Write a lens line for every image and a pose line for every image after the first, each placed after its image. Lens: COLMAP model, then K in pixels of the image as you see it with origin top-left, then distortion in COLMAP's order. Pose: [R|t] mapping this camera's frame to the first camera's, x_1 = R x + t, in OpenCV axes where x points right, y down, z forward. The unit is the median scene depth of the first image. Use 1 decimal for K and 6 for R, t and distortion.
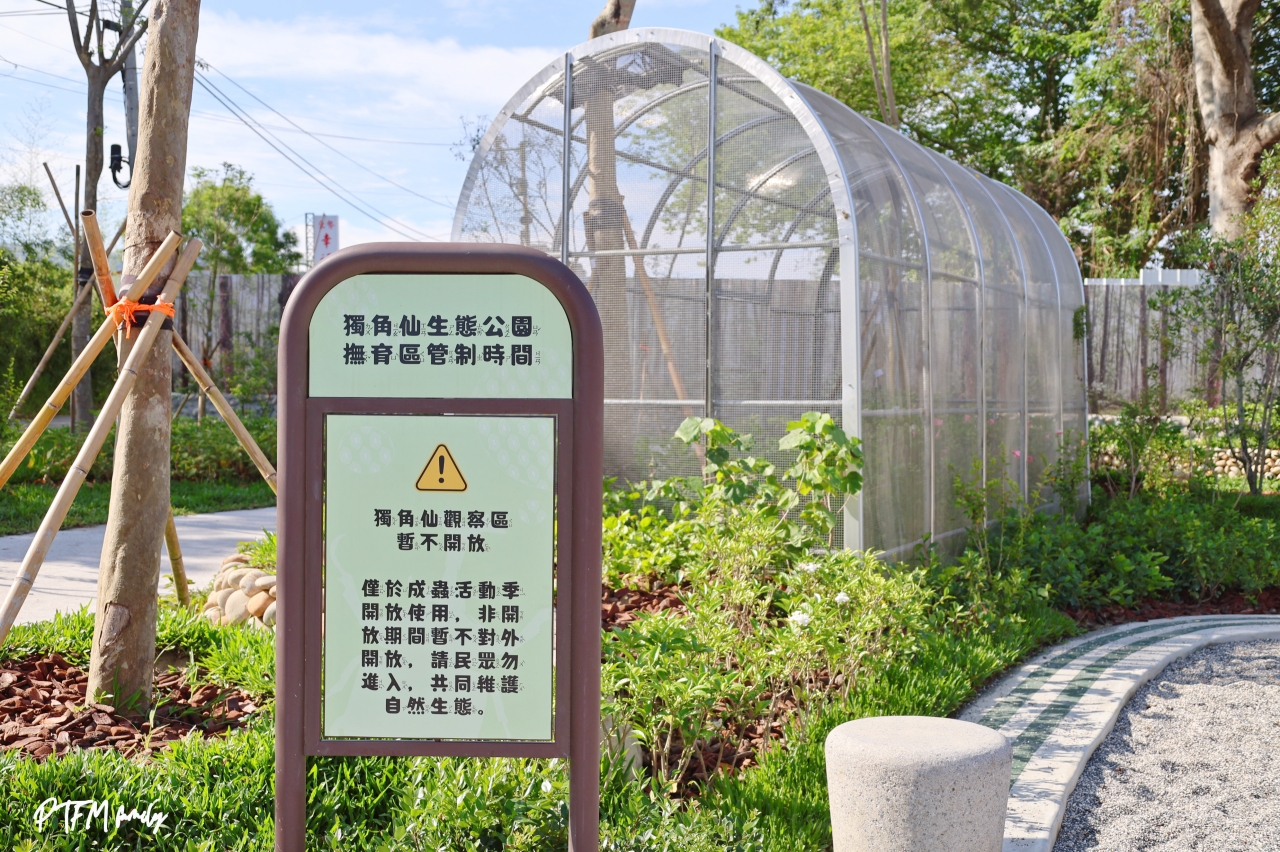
lens RADIAL K [[886.1, 0, 640.0], [0, 886.1, 426.0], [0, 0, 1]] dist [-0.008760, -0.001861]
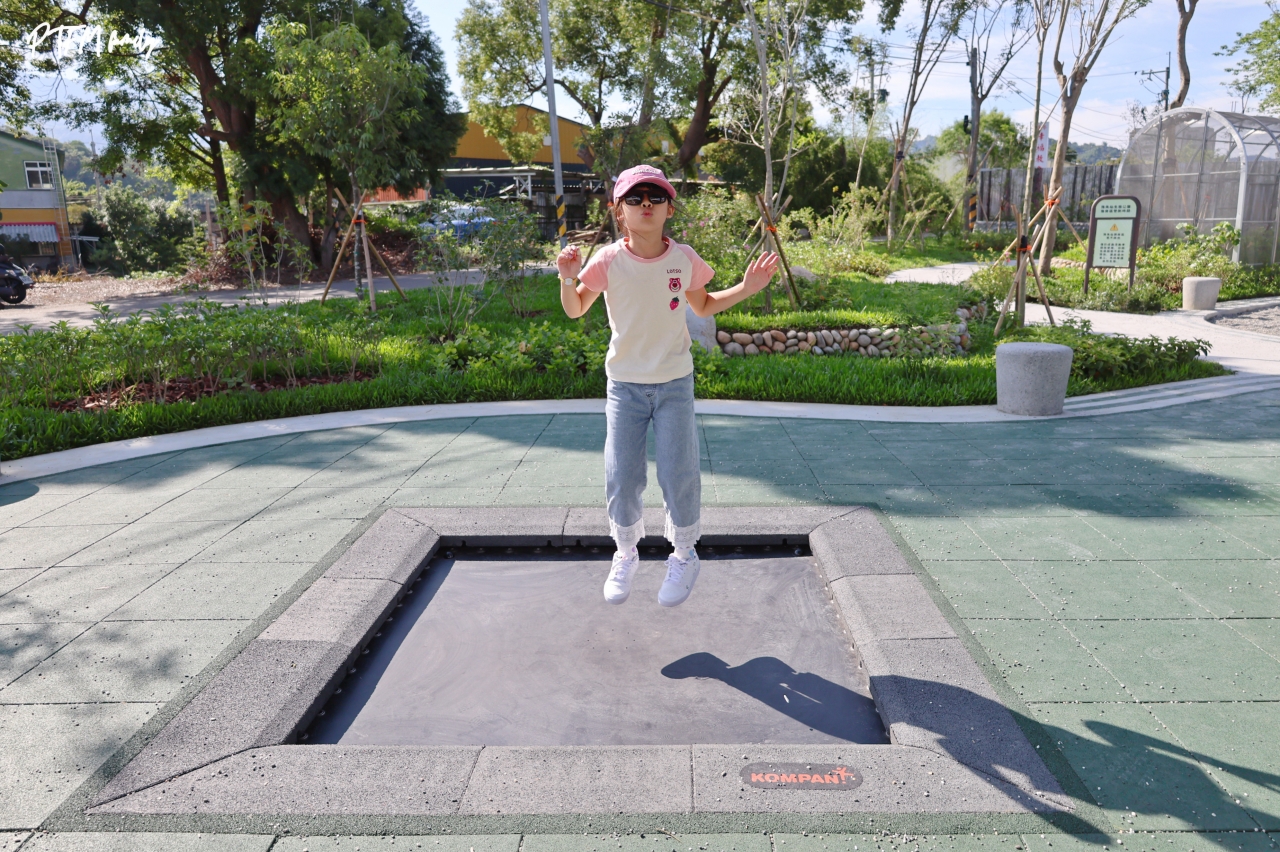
lens RADIAL K [[886.1, 0, 640.0], [0, 886.1, 426.0], [0, 0, 1]] dist [-0.008760, -0.001861]
pose [[0.781341, 0.123724, -0.611717, 0.903927], [-0.009328, 0.982359, 0.186775, 0.219847], [0.624034, -0.140228, 0.768712, -4.776401]]
